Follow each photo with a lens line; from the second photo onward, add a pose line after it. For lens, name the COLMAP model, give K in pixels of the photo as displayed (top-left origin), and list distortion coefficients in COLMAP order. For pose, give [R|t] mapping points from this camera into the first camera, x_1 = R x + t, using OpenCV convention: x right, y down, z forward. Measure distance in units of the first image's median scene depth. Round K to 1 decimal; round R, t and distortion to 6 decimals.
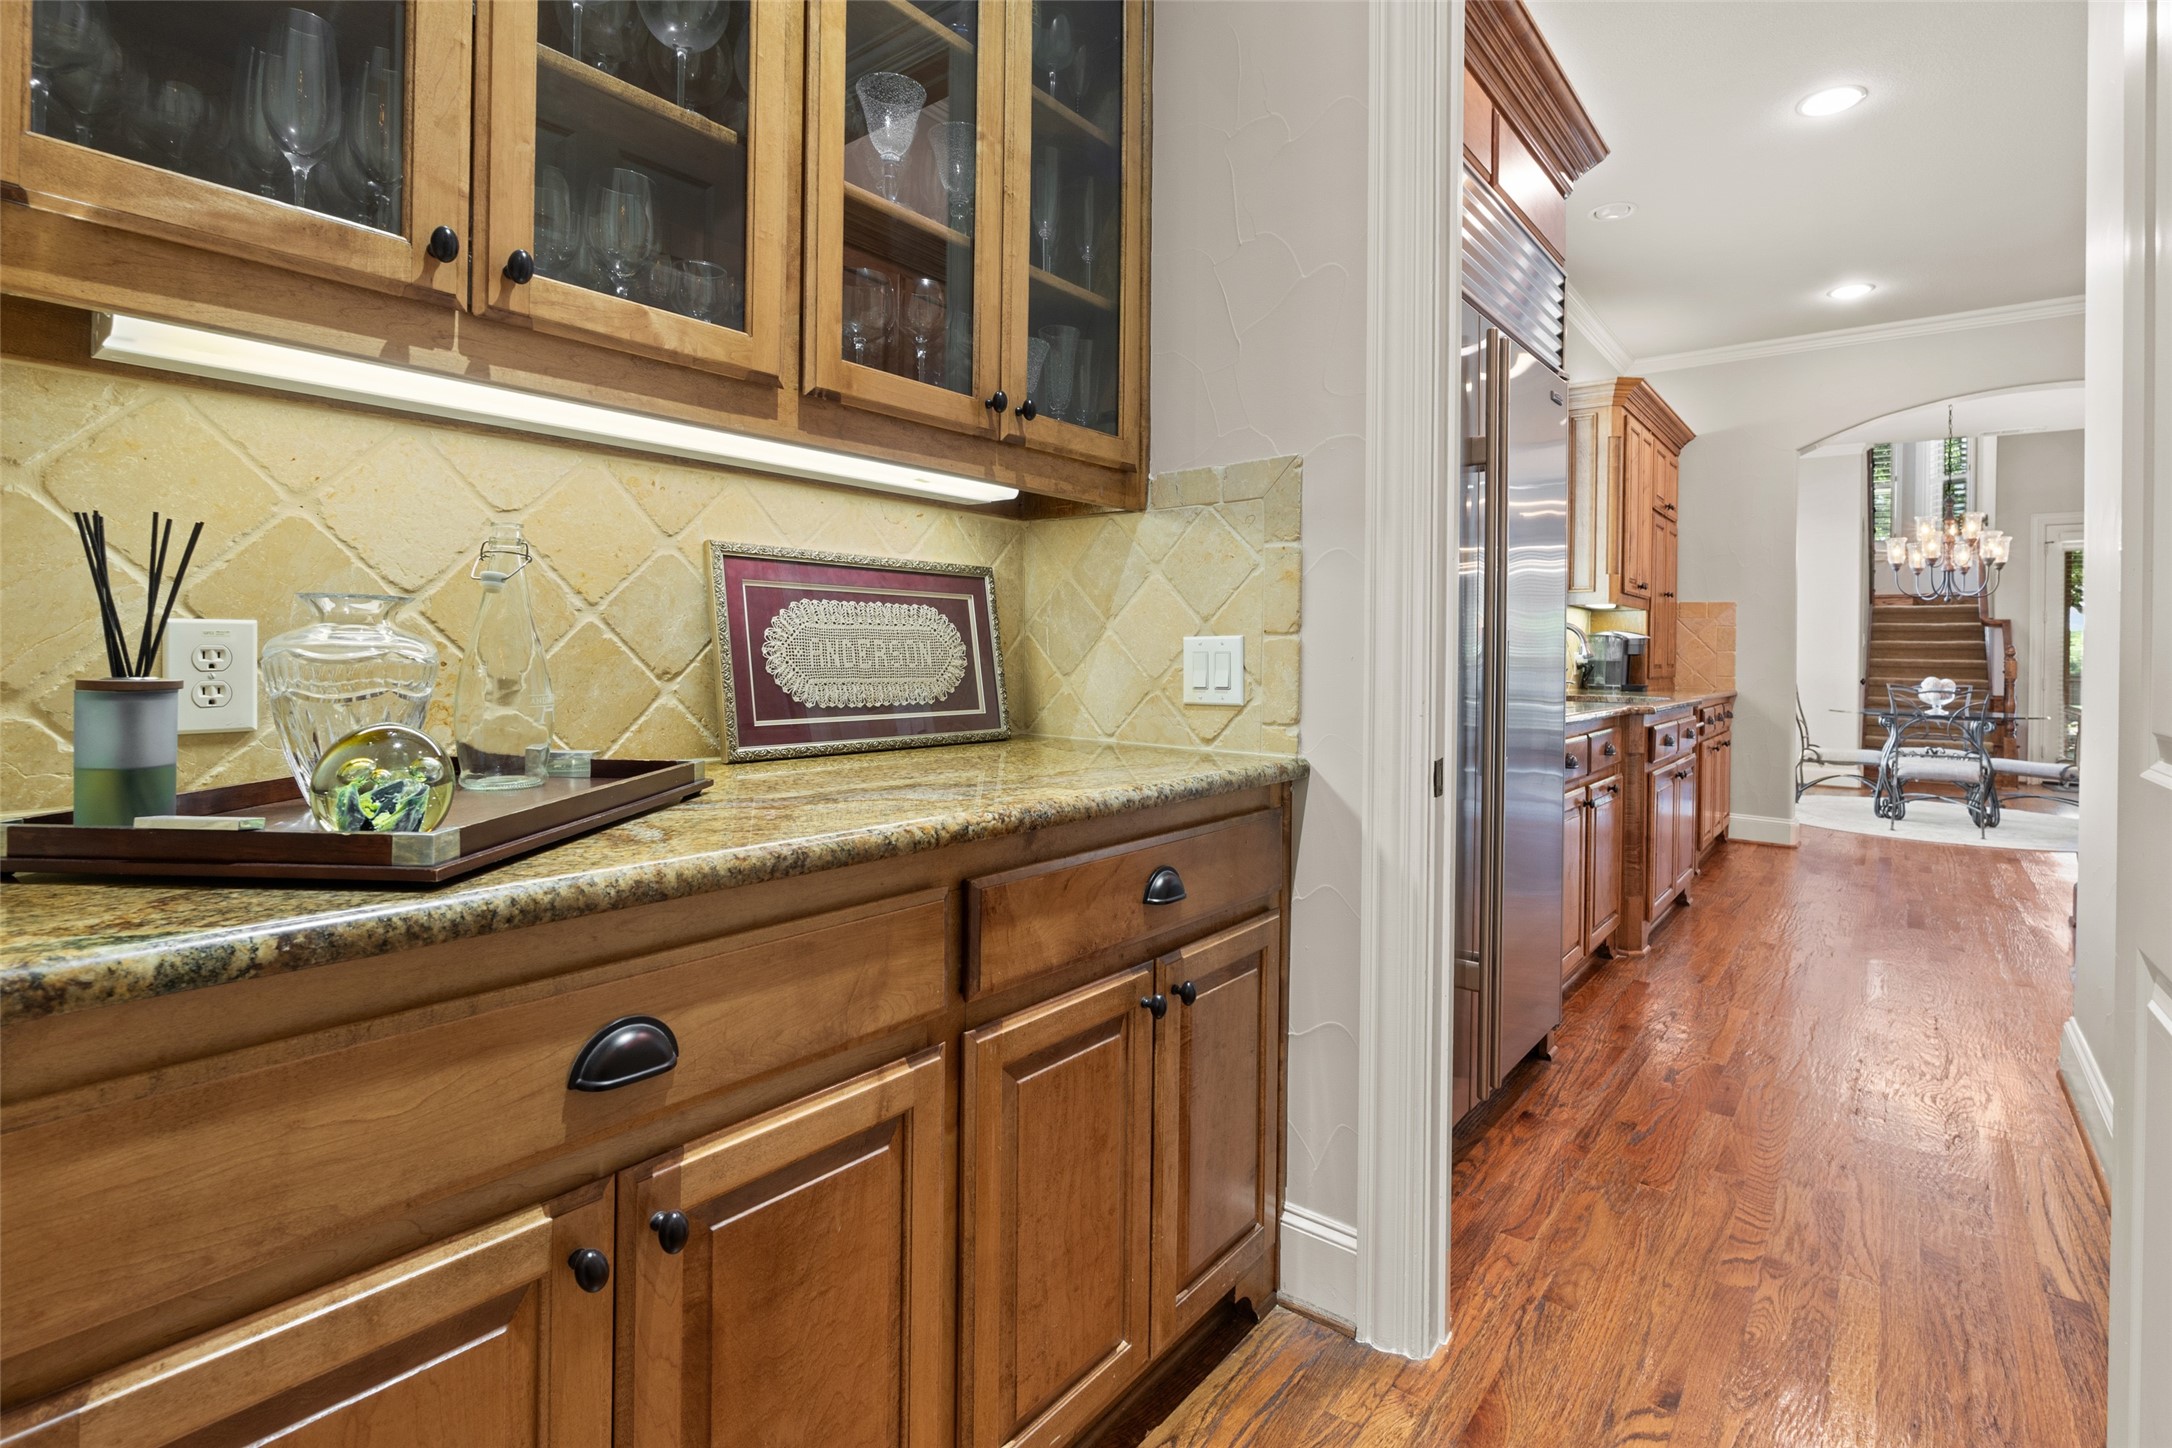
lens RADIAL K [[1018.6, 0, 1074.8], [0, 1018.6, 647.2], [0, 0, 1]] dist [-0.006149, 0.000674]
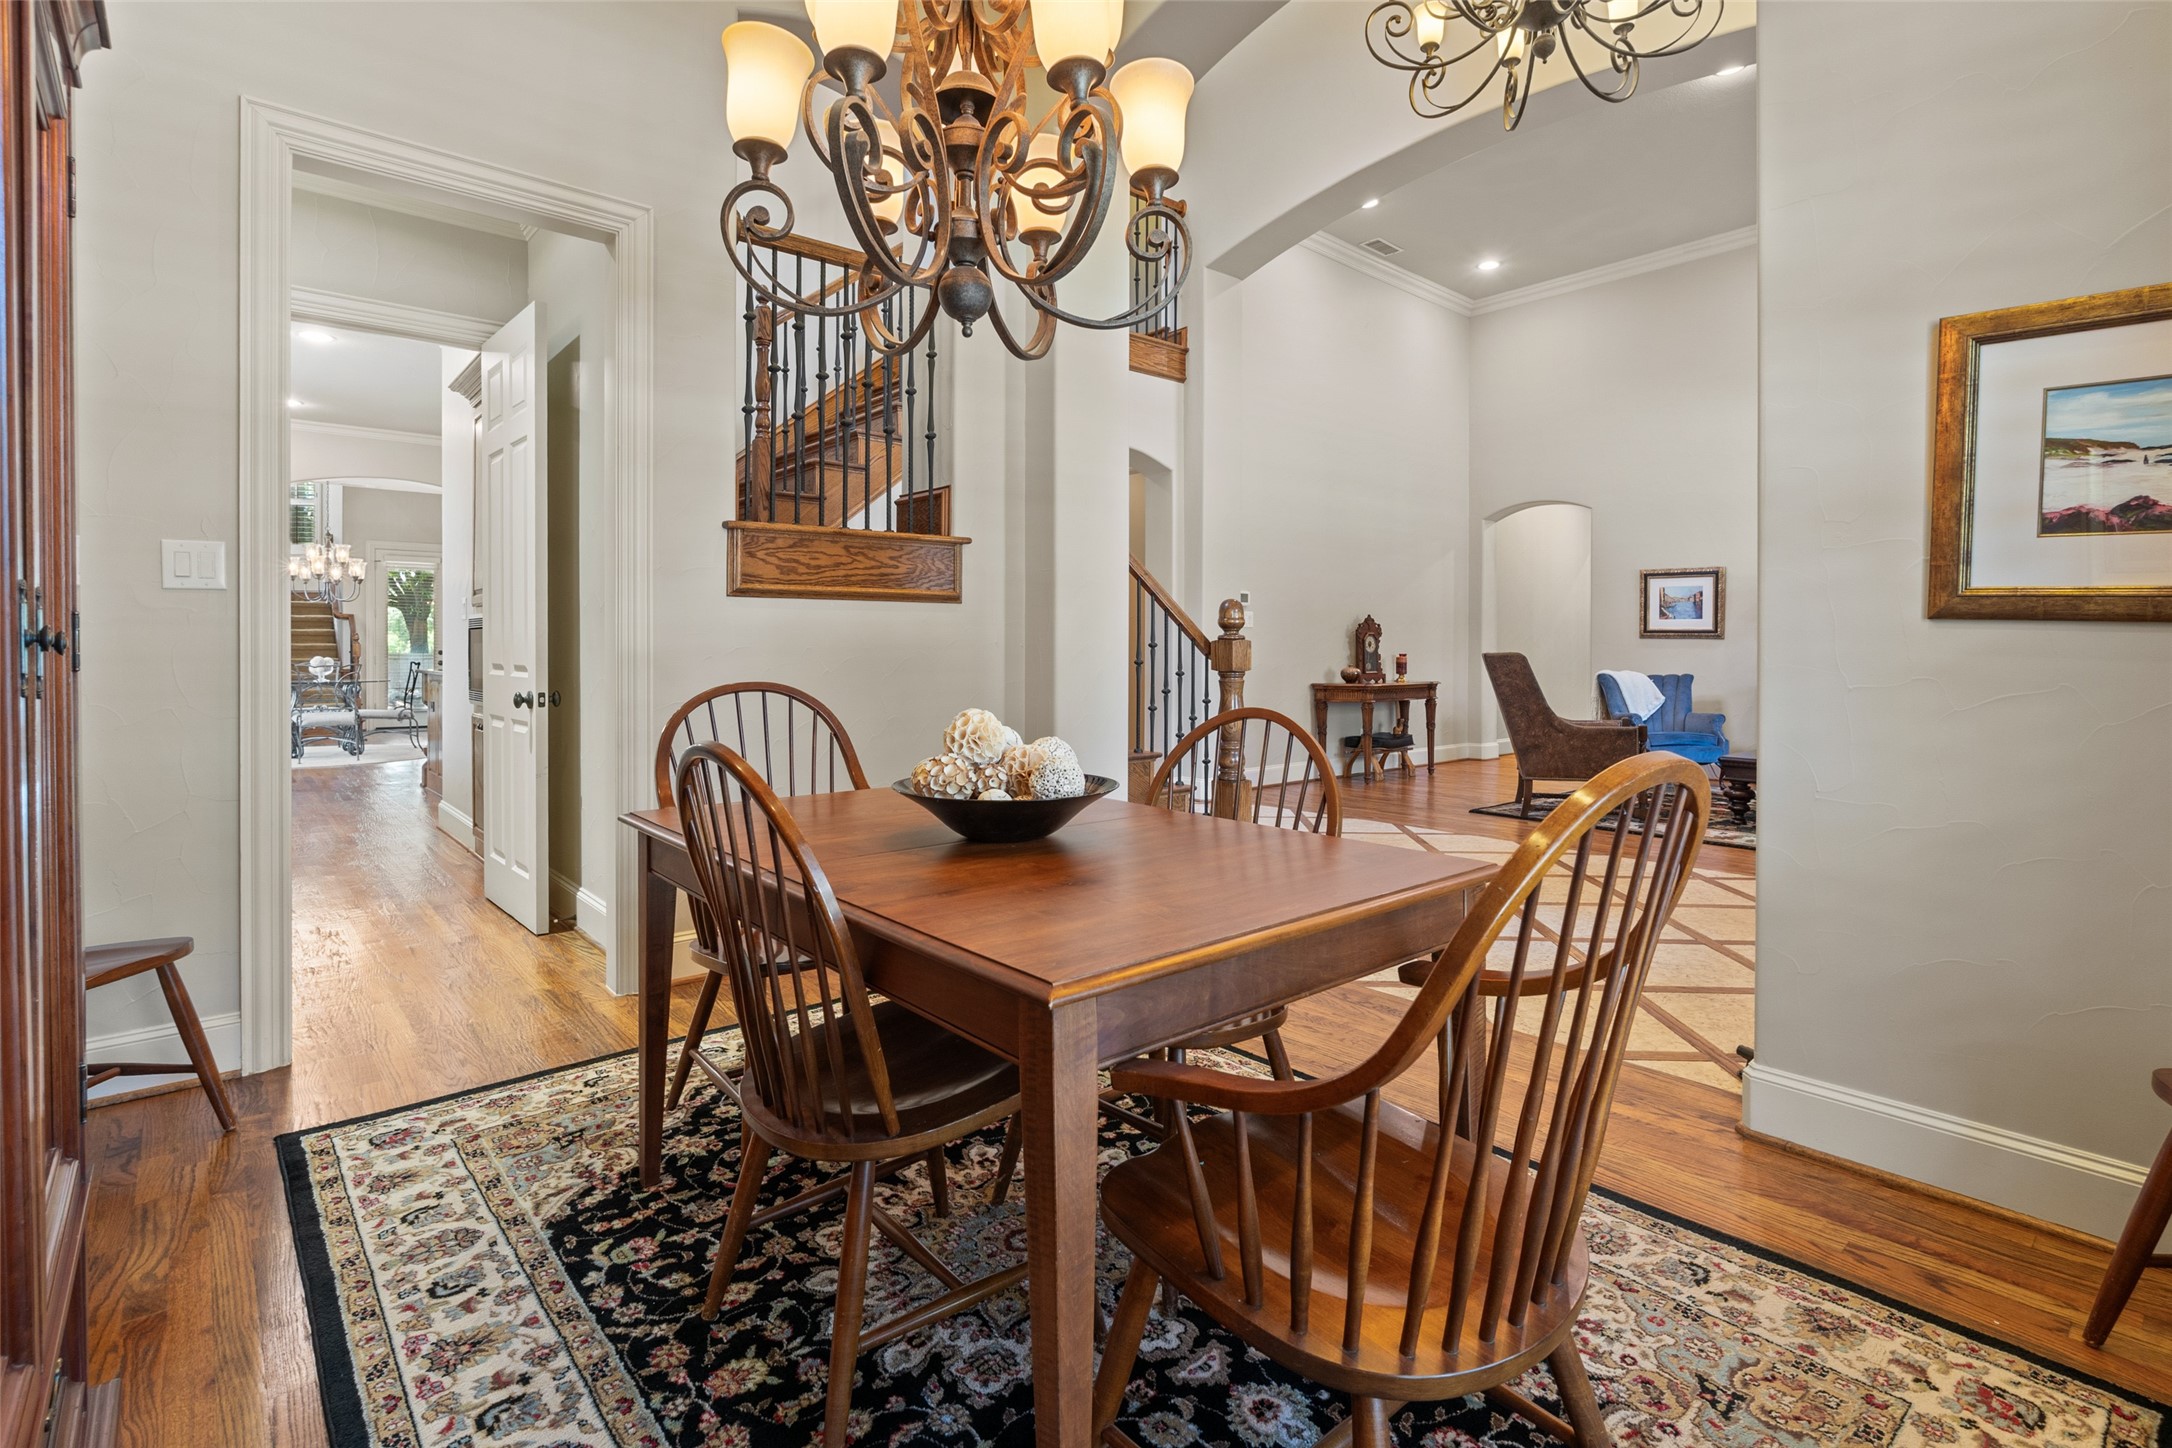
lens RADIAL K [[1018.6, 0, 1087.9], [0, 1018.6, 650.6], [0, 0, 1]] dist [-0.006149, 0.000674]
pose [[0.170719, -0.016261, 0.985186, -0.401169], [-0.004317, 0.999842, 0.017251, -0.008453], [-0.985310, -0.007198, 0.170621, -0.331233]]
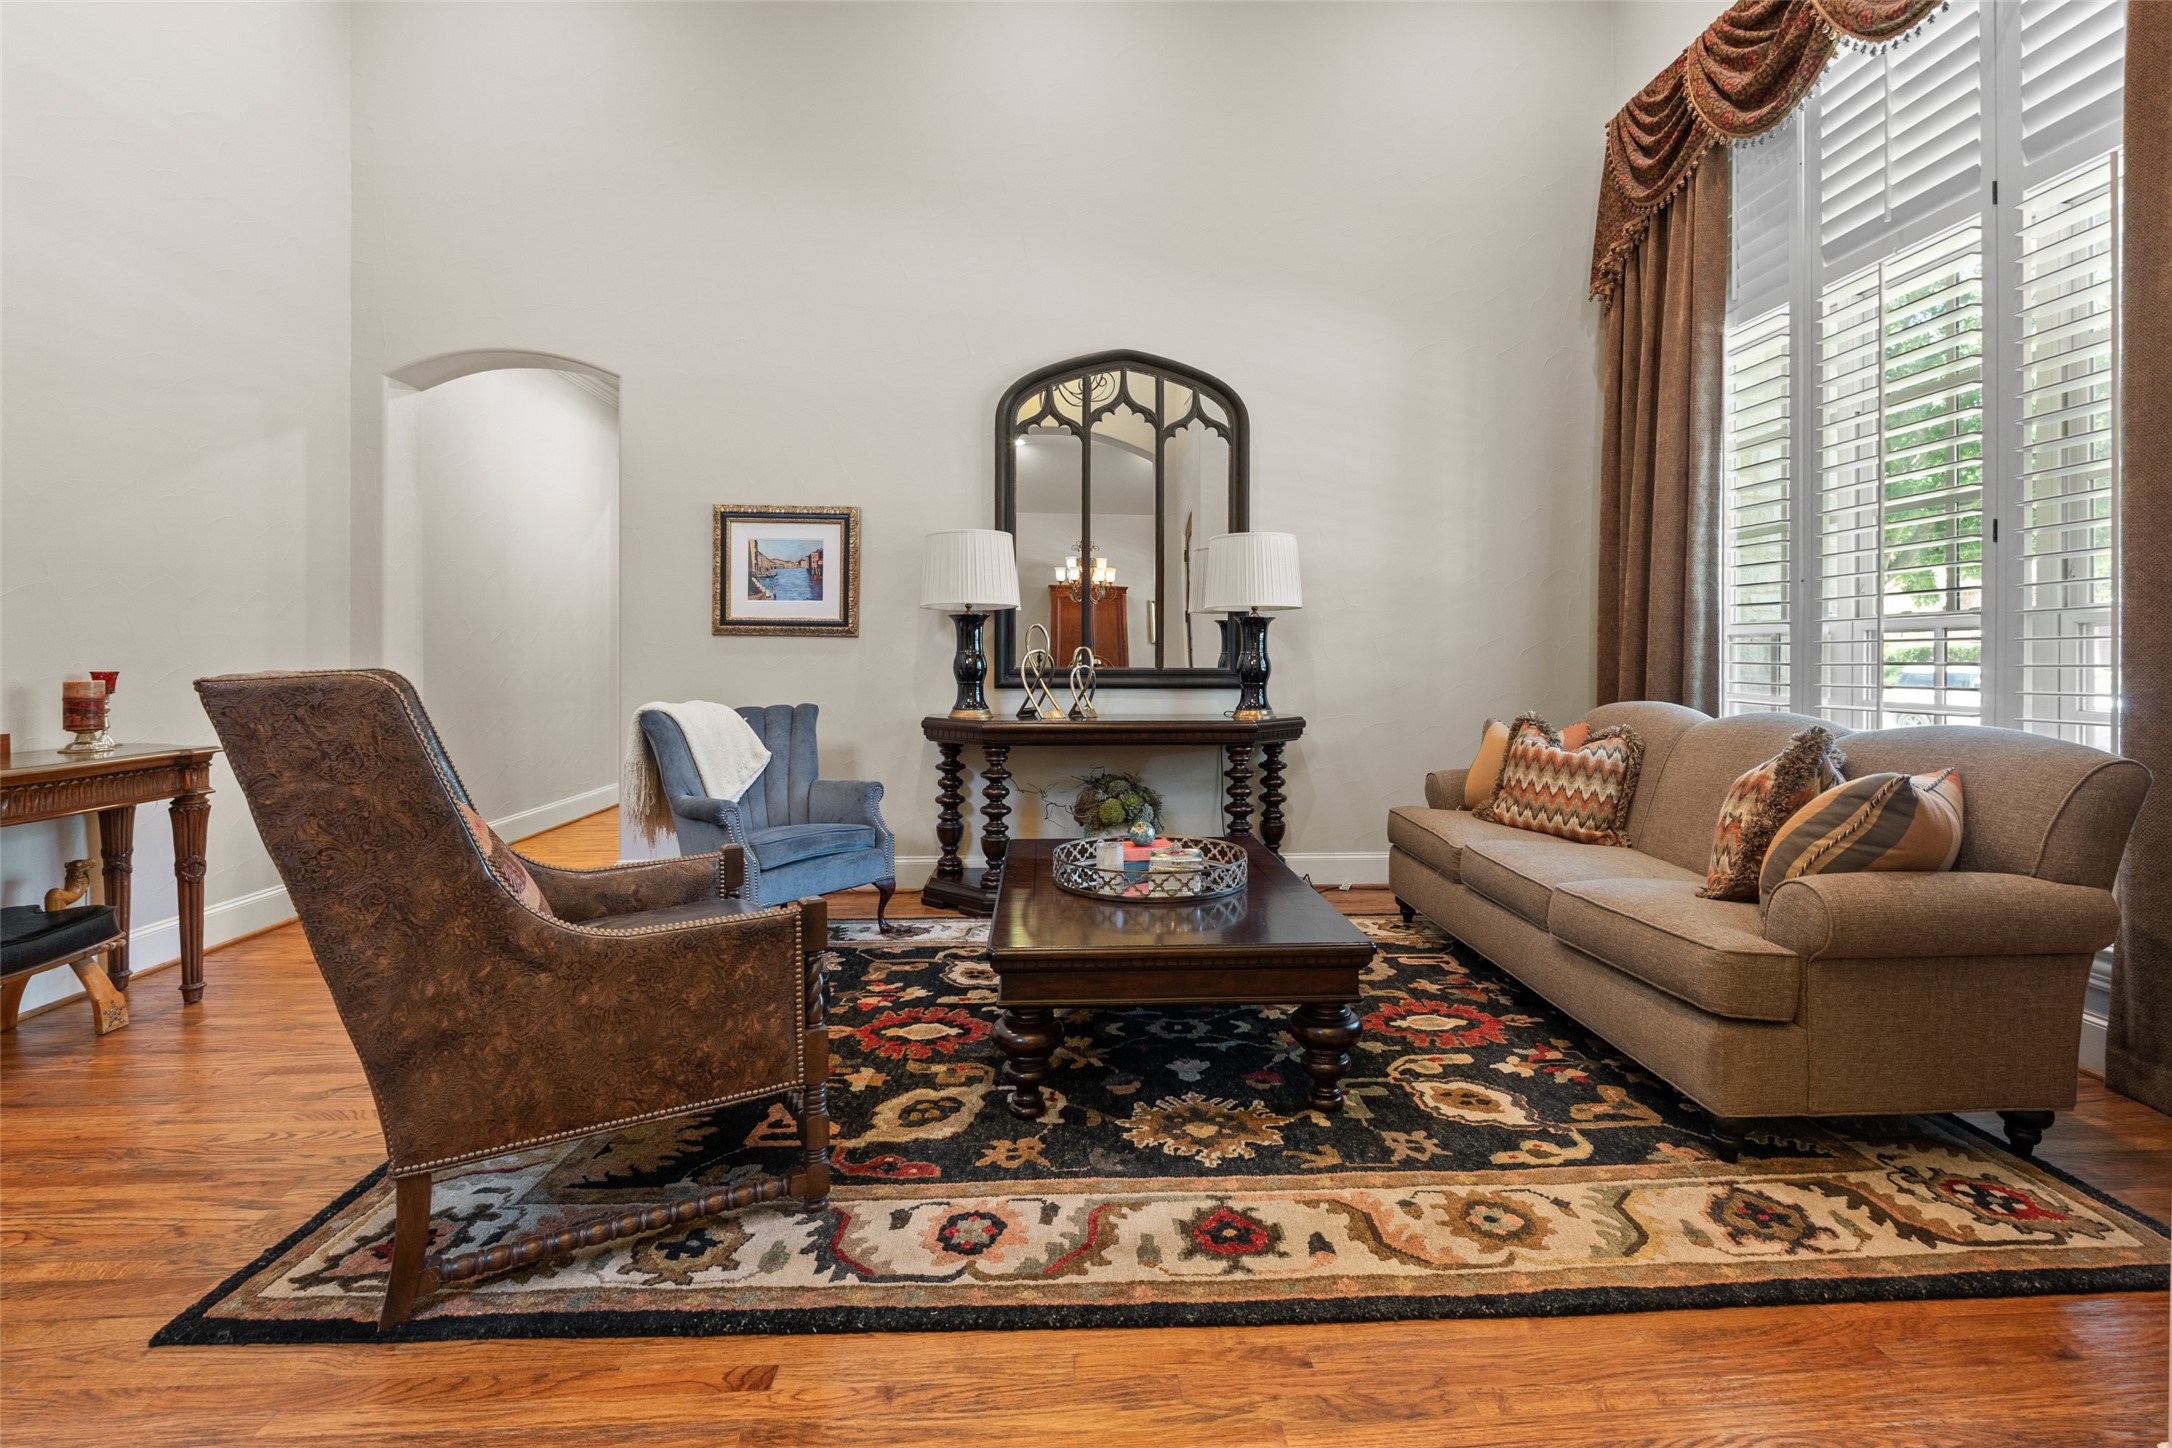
lens RADIAL K [[1018.6, 0, 1092.8], [0, 1018.6, 658.1], [0, 0, 1]] dist [-0.006149, 0.000674]
pose [[-0.672686, -0.016198, 0.739750, 0.310586], [-0.011879, 0.999868, 0.011092, -0.000320], [-0.739832, -0.001326, -0.672790, -0.530434]]
